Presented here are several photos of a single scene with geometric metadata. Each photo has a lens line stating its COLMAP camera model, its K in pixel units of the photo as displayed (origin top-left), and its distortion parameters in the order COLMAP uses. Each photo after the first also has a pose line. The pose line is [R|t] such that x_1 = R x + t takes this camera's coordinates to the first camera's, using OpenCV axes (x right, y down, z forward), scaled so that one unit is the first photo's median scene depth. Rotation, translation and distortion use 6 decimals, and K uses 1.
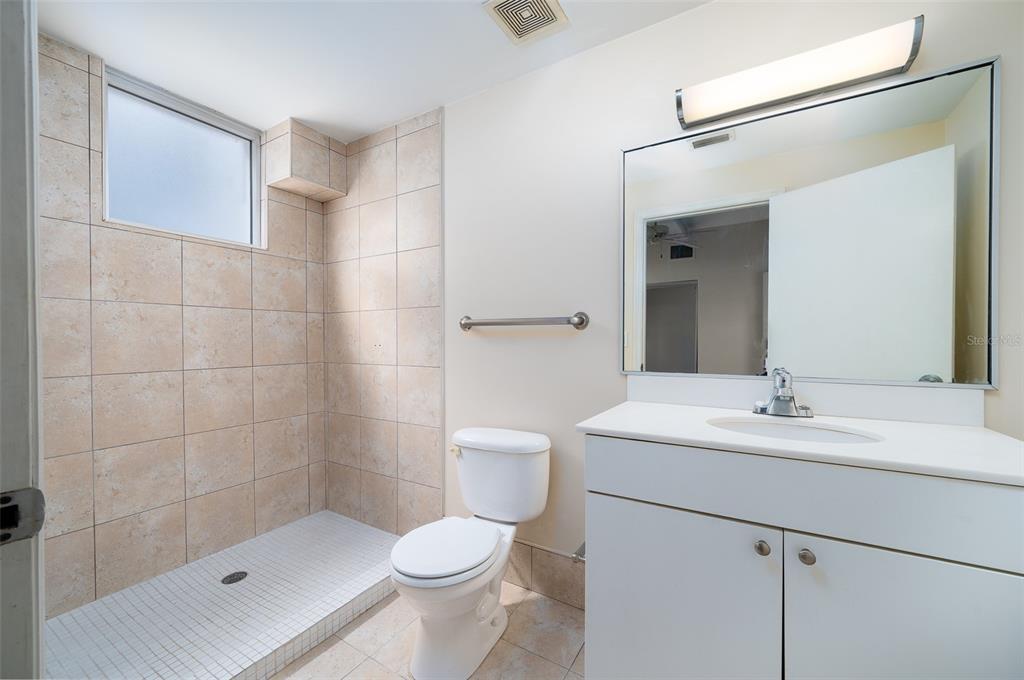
lens RADIAL K [[400.6, 0, 512.9], [0, 400.6, 344.2], [0, 0, 1]] dist [0.001236, 0.000190]
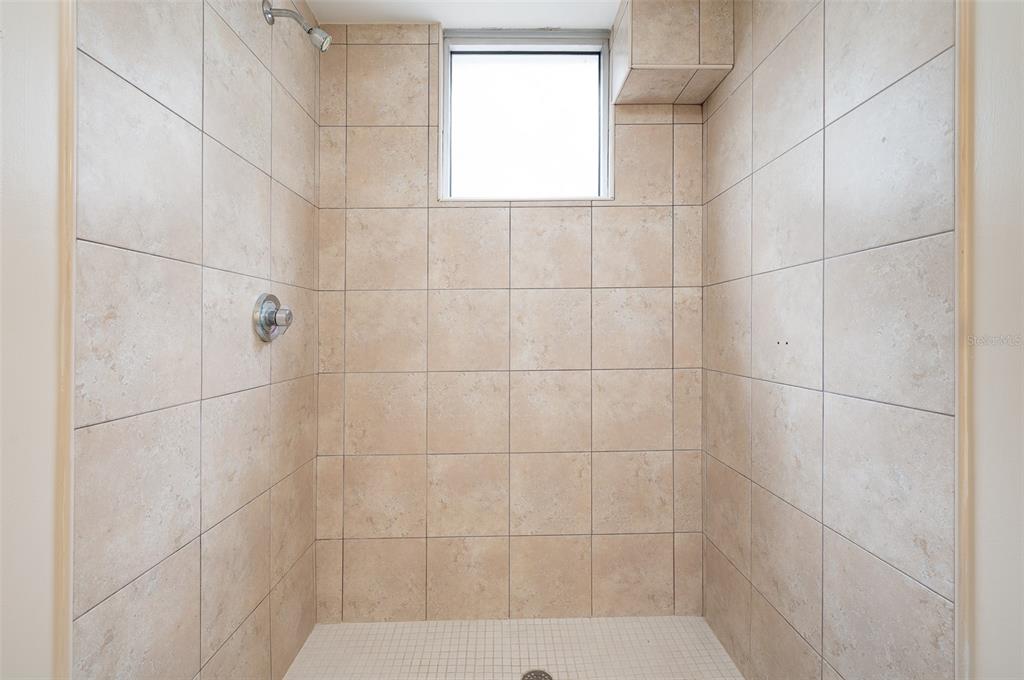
lens RADIAL K [[446.3, 0, 516.7], [0, 446.3, 332.6], [0, 0, 1]] dist [-0.002452, 0.000213]
pose [[0.525829, 0.001567, -0.850589, -0.061277], [-0.001805, 0.999998, 0.000726, -0.010267], [0.850588, 0.001154, 0.525831, 0.514033]]
